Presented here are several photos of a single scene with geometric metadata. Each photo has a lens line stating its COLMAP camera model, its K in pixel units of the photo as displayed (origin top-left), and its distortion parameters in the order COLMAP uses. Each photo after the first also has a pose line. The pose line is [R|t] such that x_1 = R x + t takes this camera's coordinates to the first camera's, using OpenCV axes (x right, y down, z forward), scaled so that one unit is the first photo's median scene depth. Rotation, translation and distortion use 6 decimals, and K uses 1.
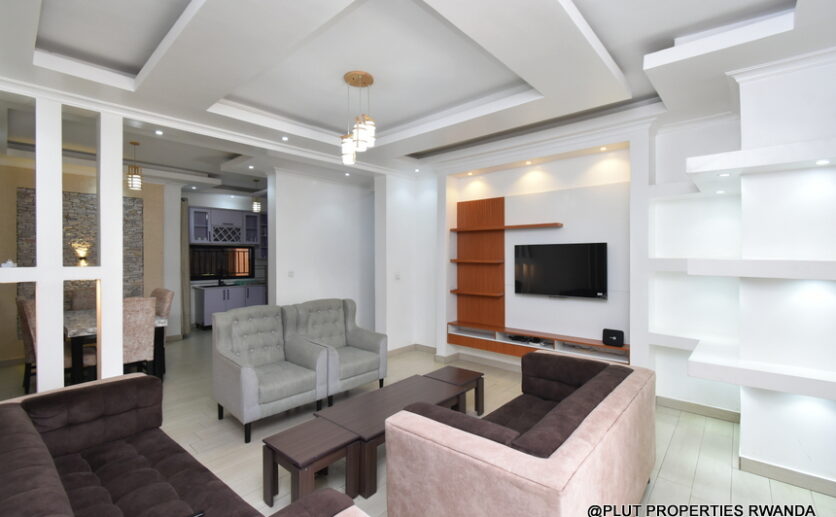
lens RADIAL K [[368.2, 0, 418.0], [0, 368.2, 258.5], [0, 0, 1]] dist [0.000233, 0.000057]
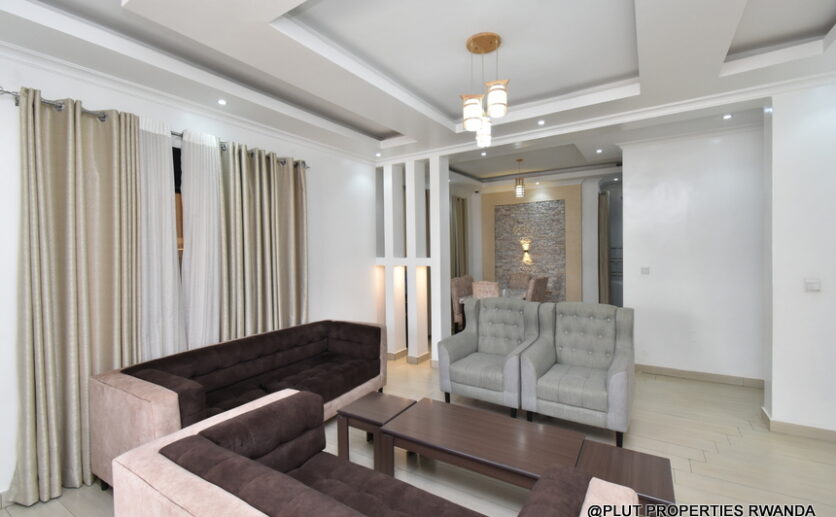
lens RADIAL K [[367.4, 0, 421.2], [0, 367.4, 261.3], [0, 0, 1]] dist [0.000050, 0.000069]
pose [[0.163751, 0.025627, -0.986169, 0.421000], [0.008337, 0.999591, 0.027360, -0.004193], [0.986467, -0.012702, 0.163470, 0.456159]]
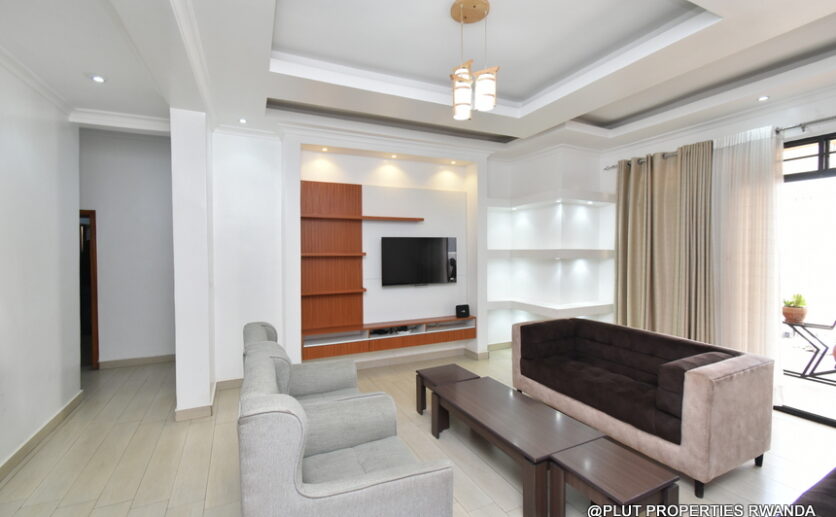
lens RADIAL K [[368.2, 0, 418.0], [0, 368.2, 258.5], [0, 0, 1]] dist [0.000233, 0.000057]
pose [[0.393411, -0.021420, 0.919113, -0.567490], [0.012020, 0.999763, 0.018154, 0.003949], [-0.919284, 0.003906, 0.393575, 0.503854]]
